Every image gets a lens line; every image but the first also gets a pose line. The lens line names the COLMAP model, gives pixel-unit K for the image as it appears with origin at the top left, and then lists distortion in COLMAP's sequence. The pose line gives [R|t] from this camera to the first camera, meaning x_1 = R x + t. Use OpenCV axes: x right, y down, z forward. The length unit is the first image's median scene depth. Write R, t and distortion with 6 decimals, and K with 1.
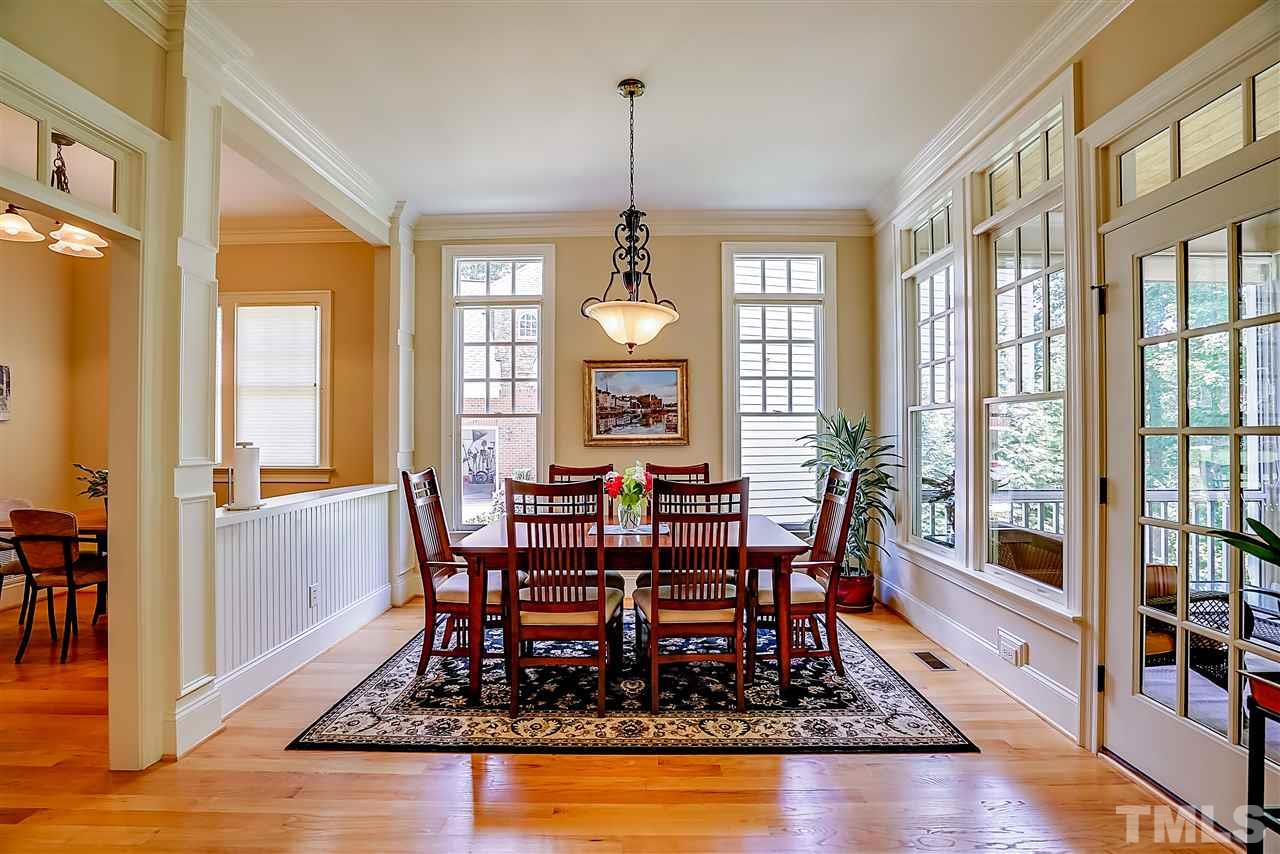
lens RADIAL K [[587.5, 0, 637.3], [0, 587.5, 434.8], [0, 0, 1]] dist [-0.054584, 0.019104]
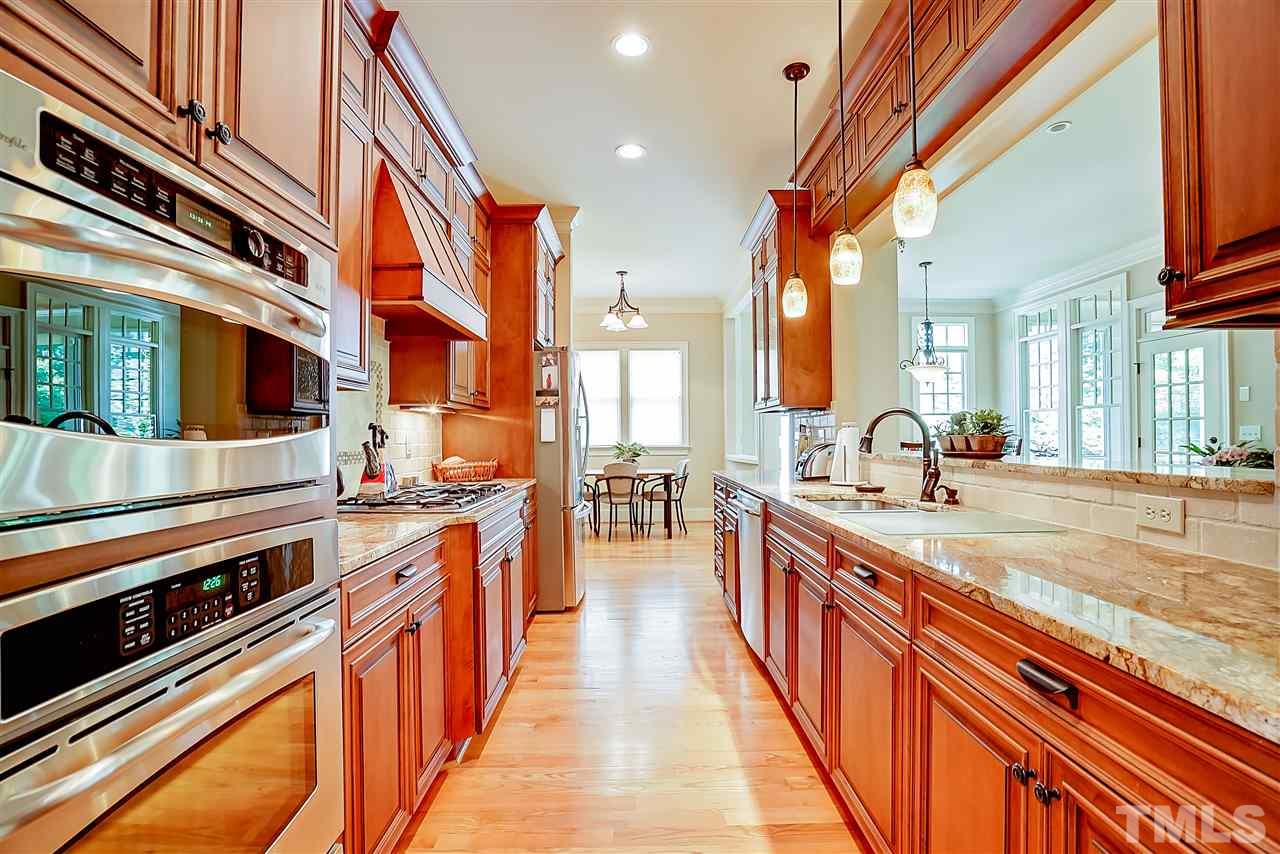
lens RADIAL K [[587.5, 0, 637.3], [0, 587.5, 434.8], [0, 0, 1]] dist [-0.054584, 0.019104]
pose [[0.999719, -0.003452, 0.023462, -0.831060], [0.003542, 0.999987, -0.003798, 0.034841], [-0.023449, 0.003880, 0.999718, -0.835469]]
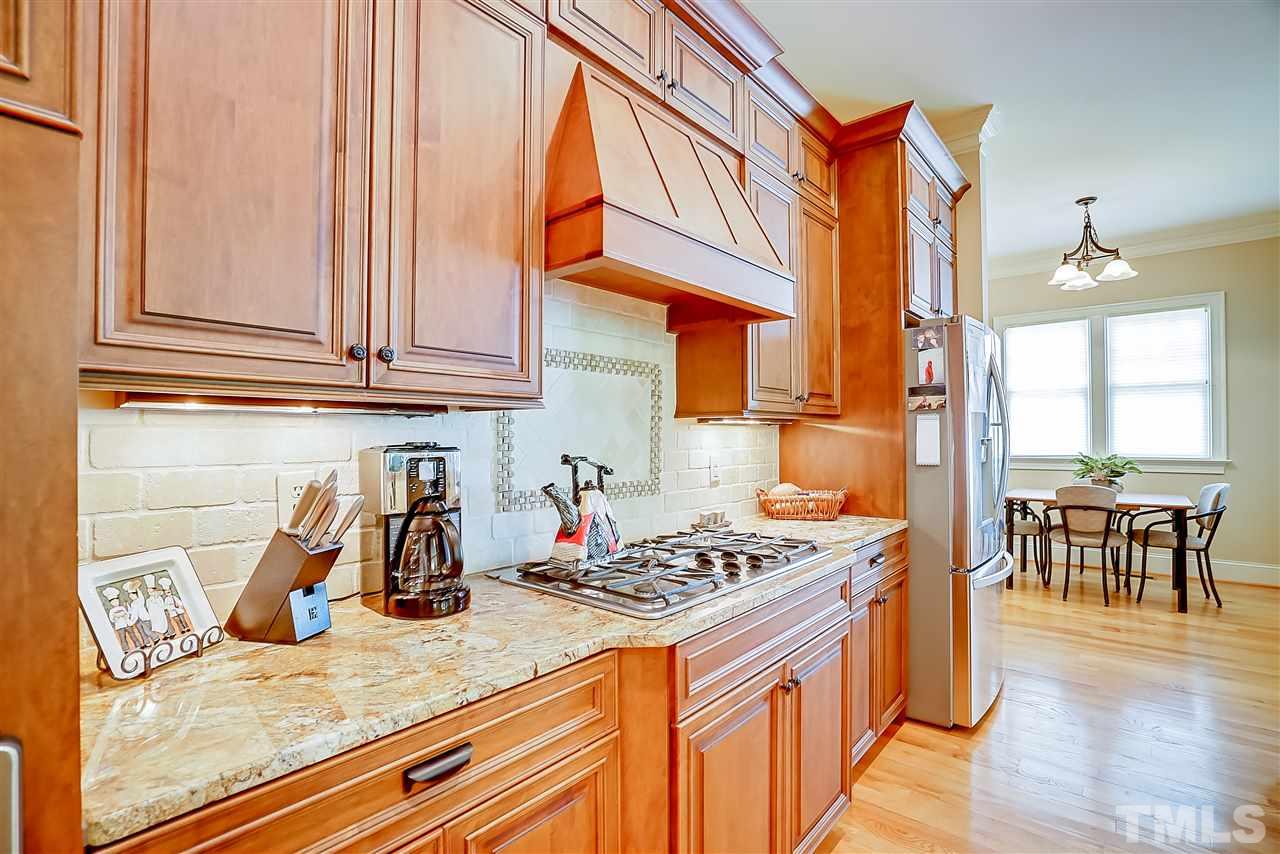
lens RADIAL K [[587.5, 0, 637.3], [0, 587.5, 434.8], [0, 0, 1]] dist [-0.054584, 0.019104]
pose [[0.766264, -0.002221, -0.642522, -0.793851], [0.002899, 0.999996, 0.000000, 0.008578], [0.642519, -0.001863, 0.766267, -0.543392]]
